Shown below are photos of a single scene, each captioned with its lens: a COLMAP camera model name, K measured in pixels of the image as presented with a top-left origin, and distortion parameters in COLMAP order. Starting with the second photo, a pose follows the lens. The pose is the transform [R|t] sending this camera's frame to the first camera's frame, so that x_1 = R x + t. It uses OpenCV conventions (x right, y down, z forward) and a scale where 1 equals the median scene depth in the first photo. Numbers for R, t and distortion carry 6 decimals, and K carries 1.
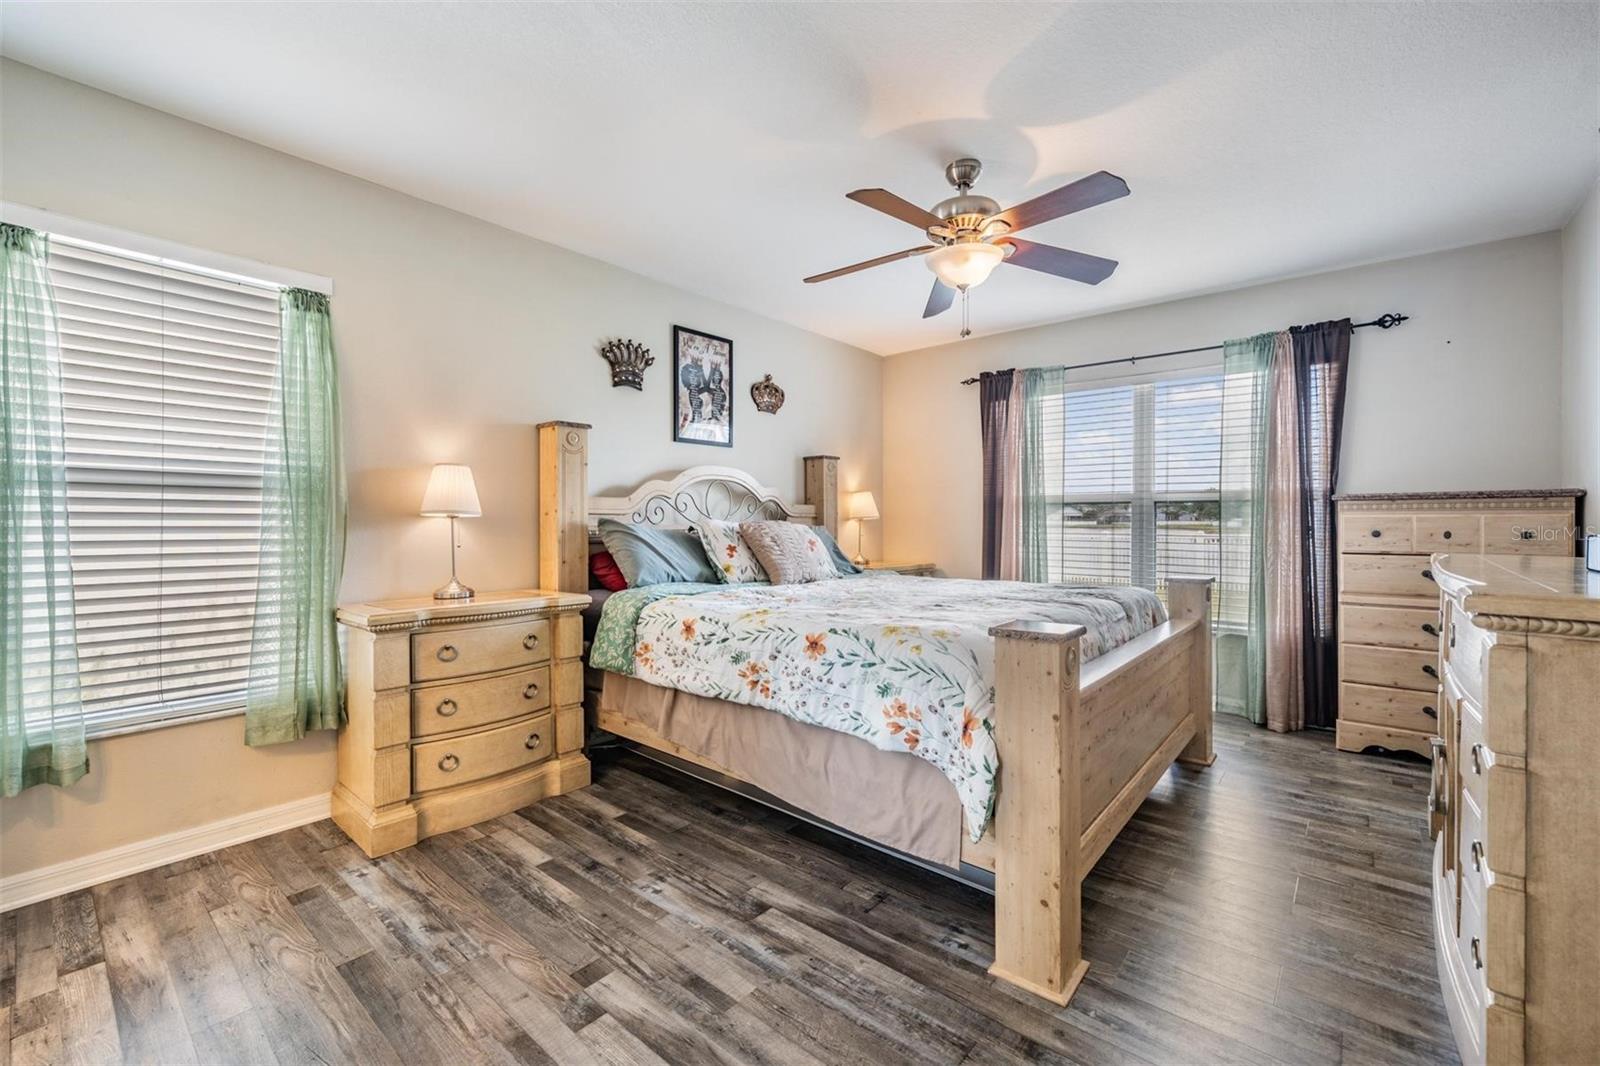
lens RADIAL K [[669.3, 0, 800.7], [0, 669.3, 528.0], [0, 0, 1]] dist [0.001485, -0.000206]
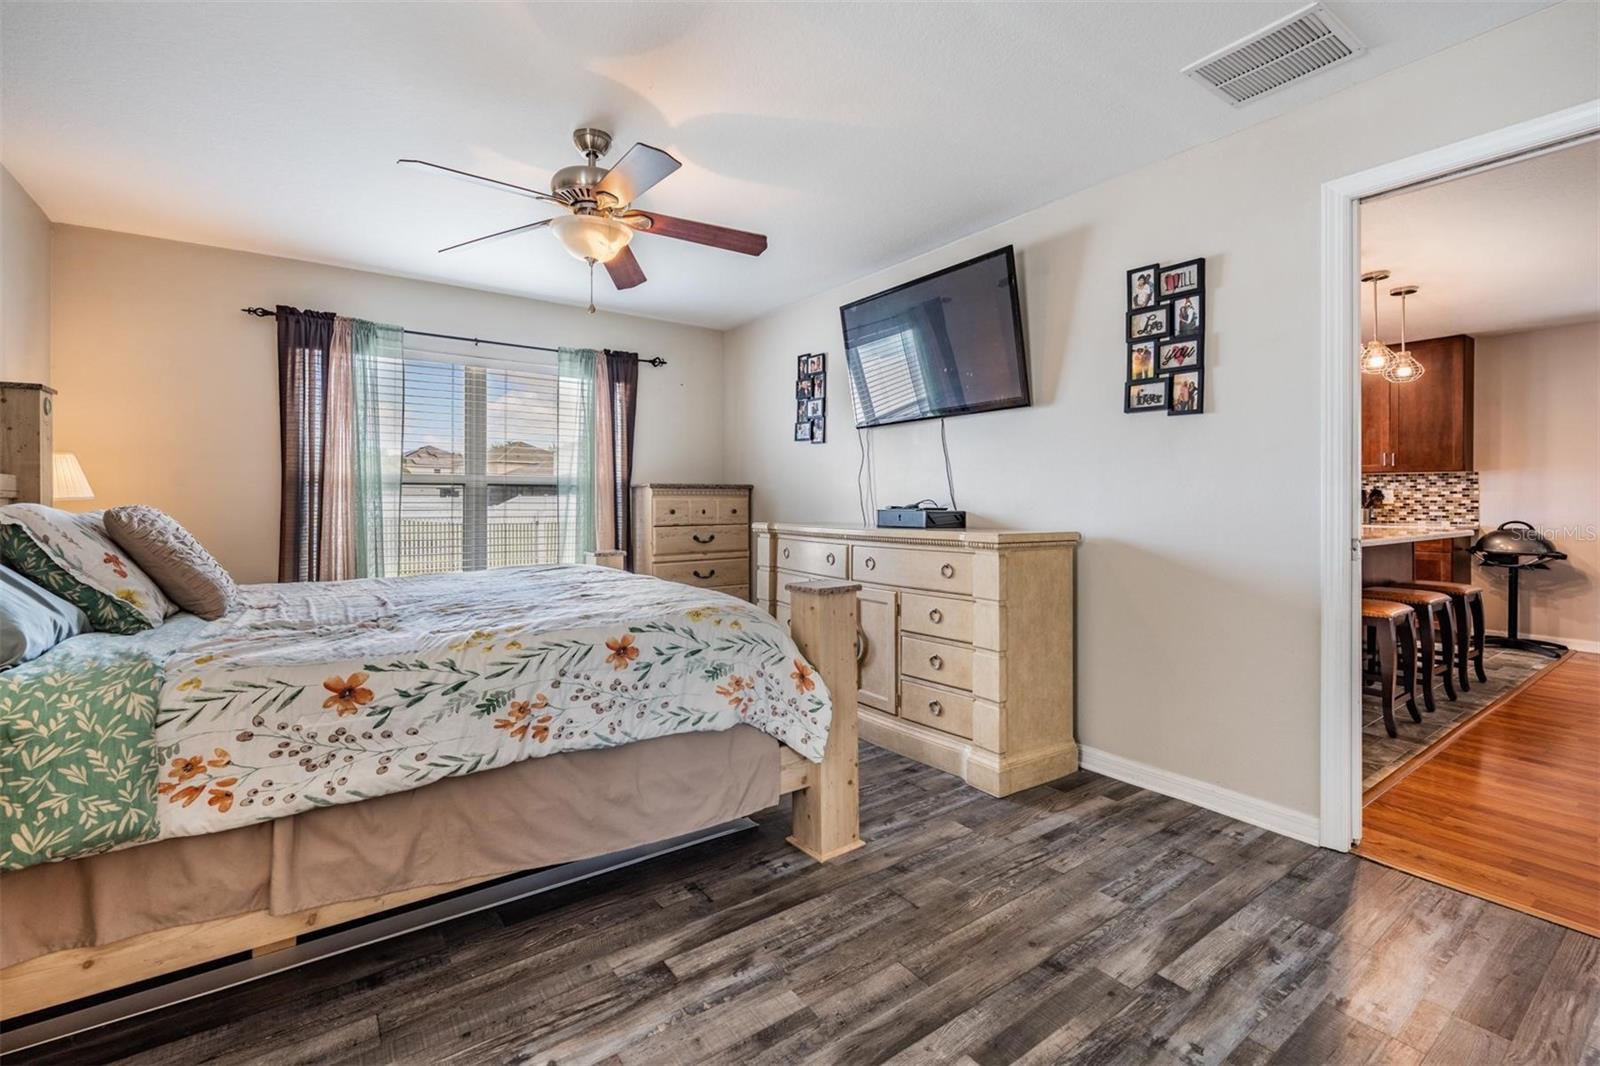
lens RADIAL K [[703.3, 0, 797.3], [0, 703.3, 505.1], [0, 0, 1]] dist [0.001998, -0.000459]
pose [[0.237467, -0.006328, 0.971375, -0.740148], [0.011662, 0.999925, 0.003663, -0.010882], [-0.971326, 0.010458, 0.237523, 0.527825]]
